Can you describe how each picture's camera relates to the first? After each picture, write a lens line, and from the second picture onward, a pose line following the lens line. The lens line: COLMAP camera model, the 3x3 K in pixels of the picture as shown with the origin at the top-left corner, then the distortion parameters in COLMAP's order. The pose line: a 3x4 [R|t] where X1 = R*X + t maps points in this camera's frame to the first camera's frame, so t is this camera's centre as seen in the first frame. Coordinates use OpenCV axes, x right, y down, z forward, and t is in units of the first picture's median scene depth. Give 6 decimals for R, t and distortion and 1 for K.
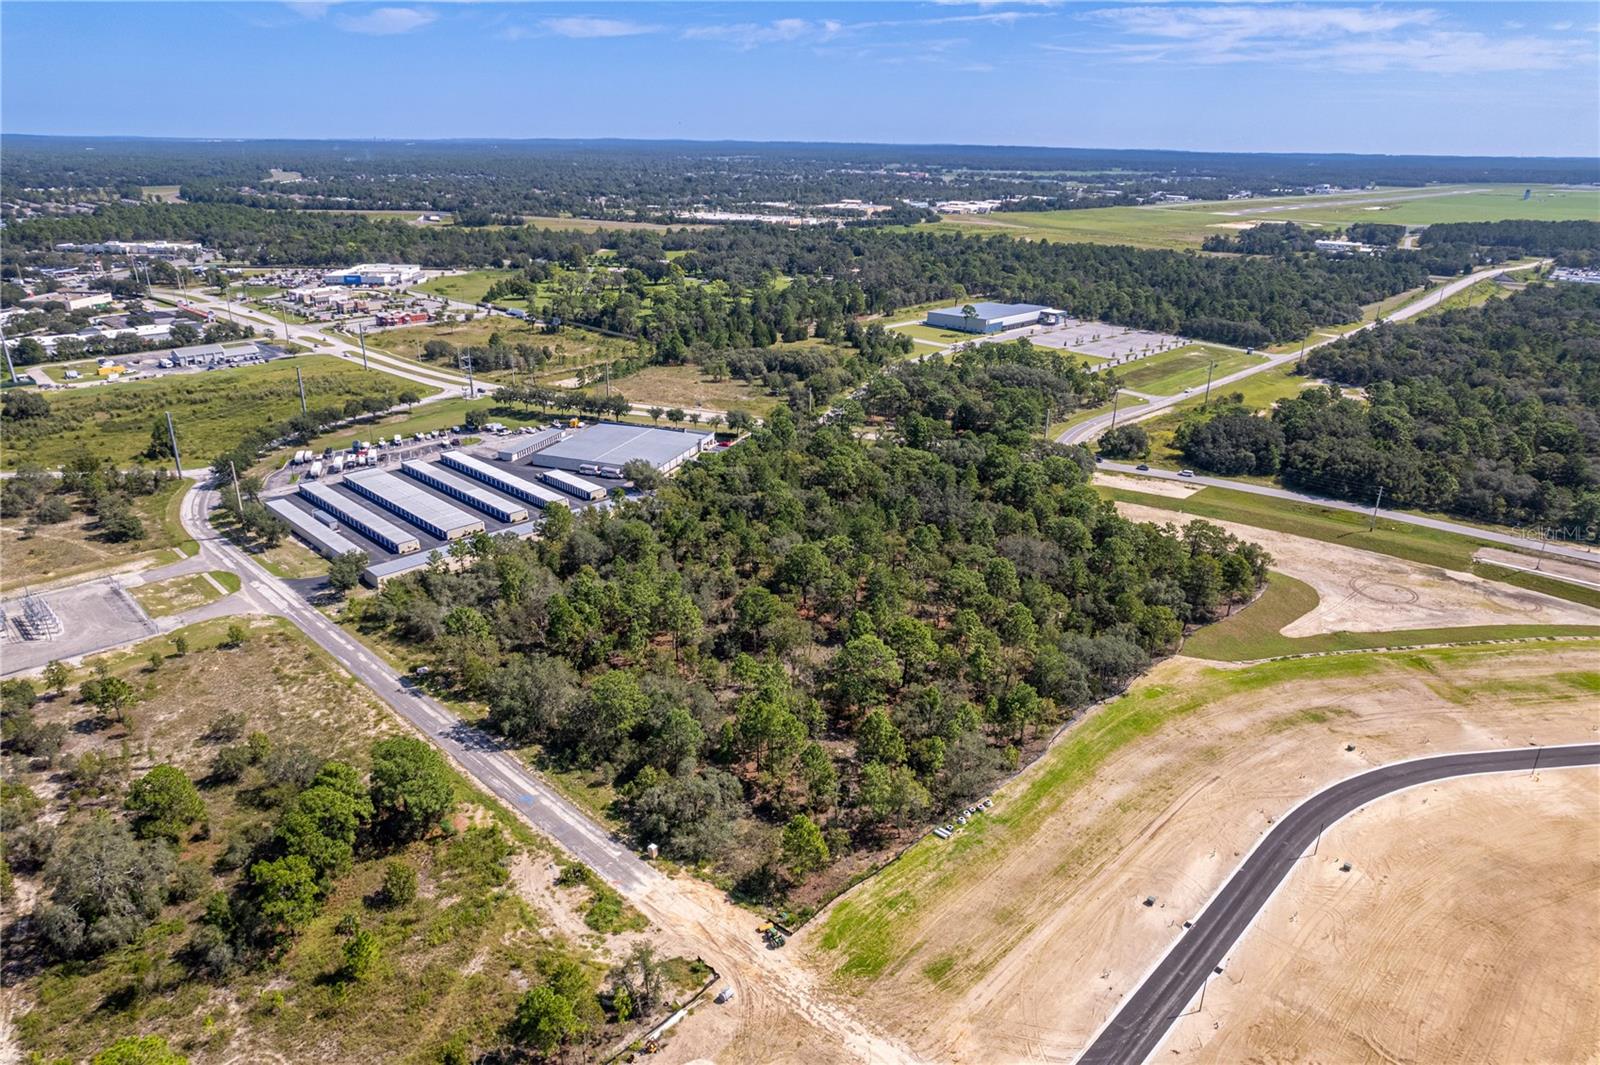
lens RADIAL K [[1021.7, 0, 796.2], [0, 1021.7, 528.5], [0, 0, 1]] dist [-0.075176, 0.065294]
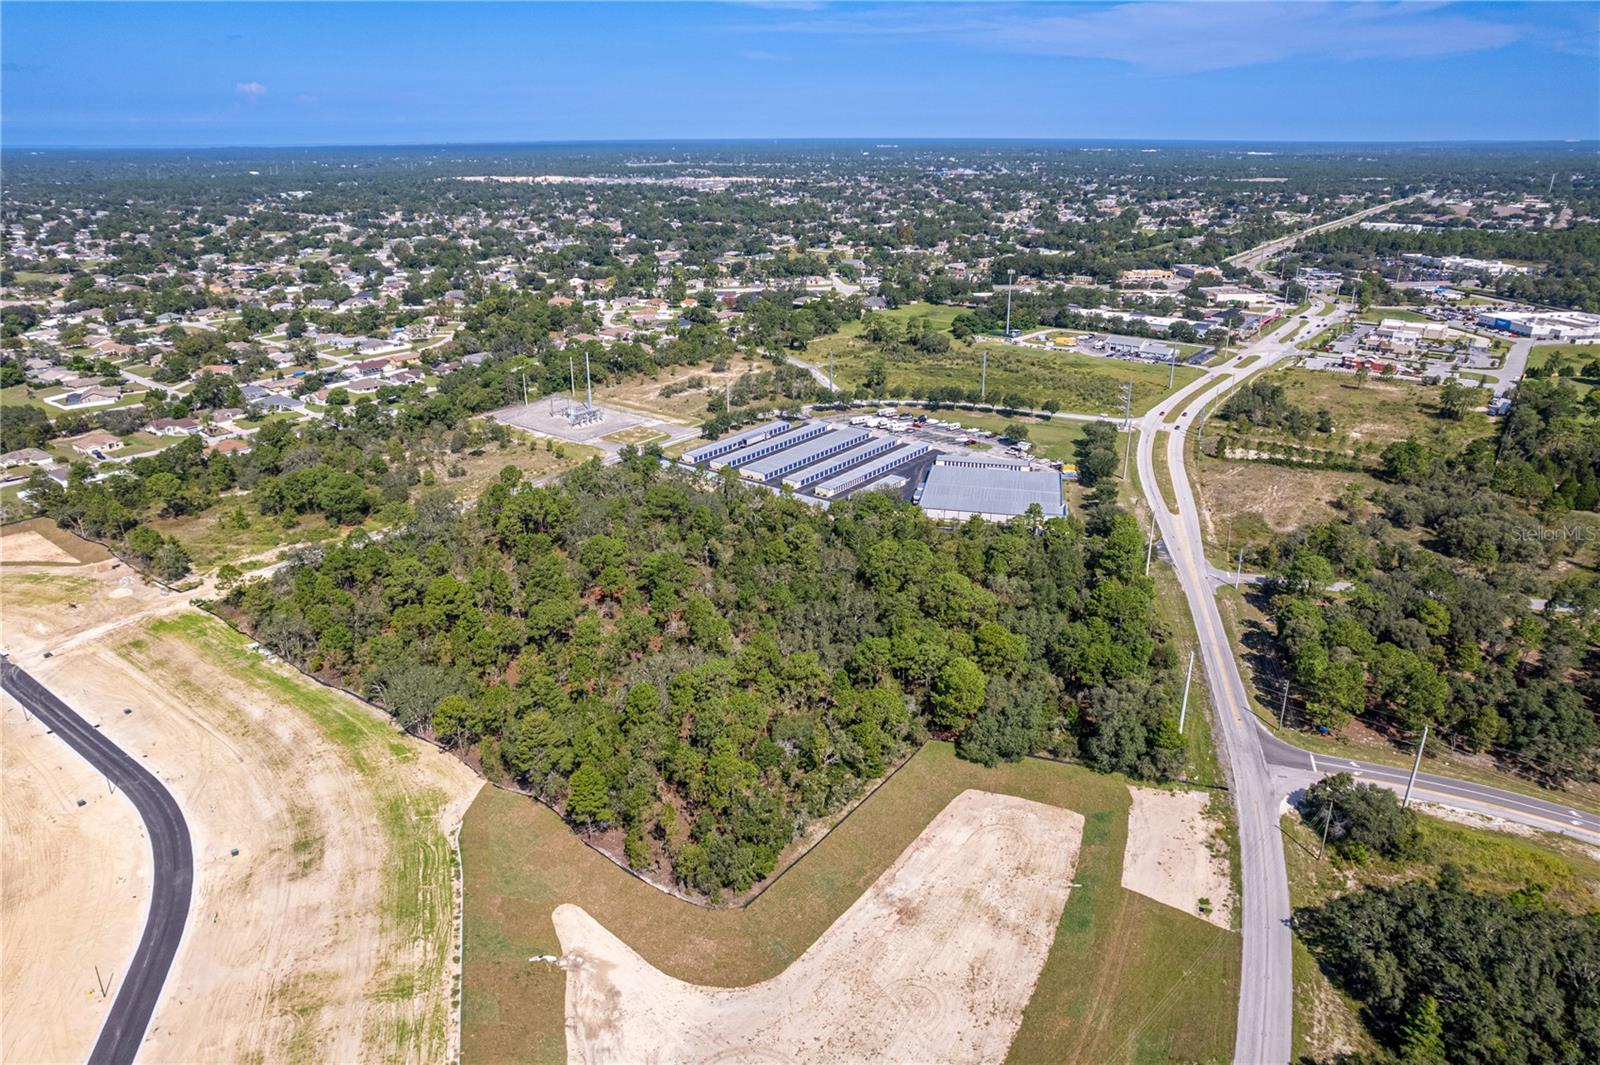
lens RADIAL K [[1021.7, 0, 796.2], [0, 1021.7, 528.5], [0, 0, 1]] dist [-0.075176, 0.065294]
pose [[0.123975, 0.348797, -0.928962, 0.909757], [-0.354007, 0.890127, 0.286971, -0.329677], [0.926990, 0.293282, 0.233829, 0.779796]]
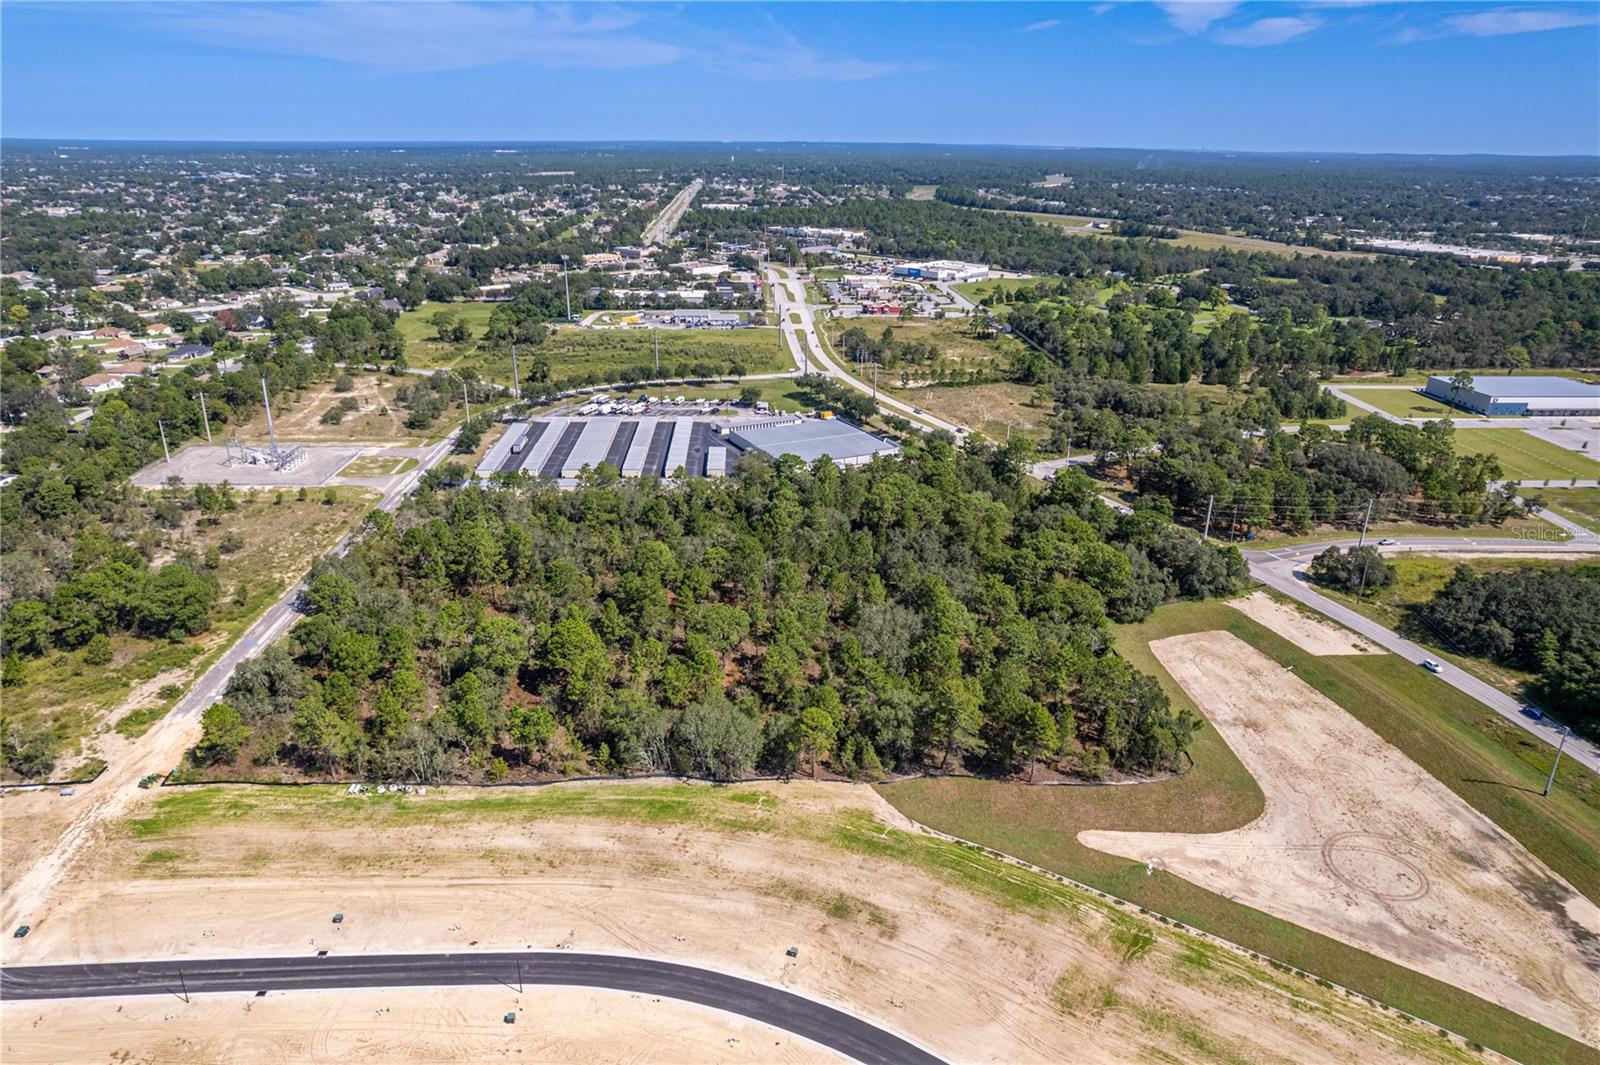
lens RADIAL K [[1021.7, 0, 796.2], [0, 1021.7, 528.5], [0, 0, 1]] dist [-0.075176, 0.065294]
pose [[0.732574, 0.240380, -0.636830, 0.632766], [-0.246779, 0.965711, 0.080638, -0.095449], [0.634377, 0.098083, 0.766776, 0.263819]]
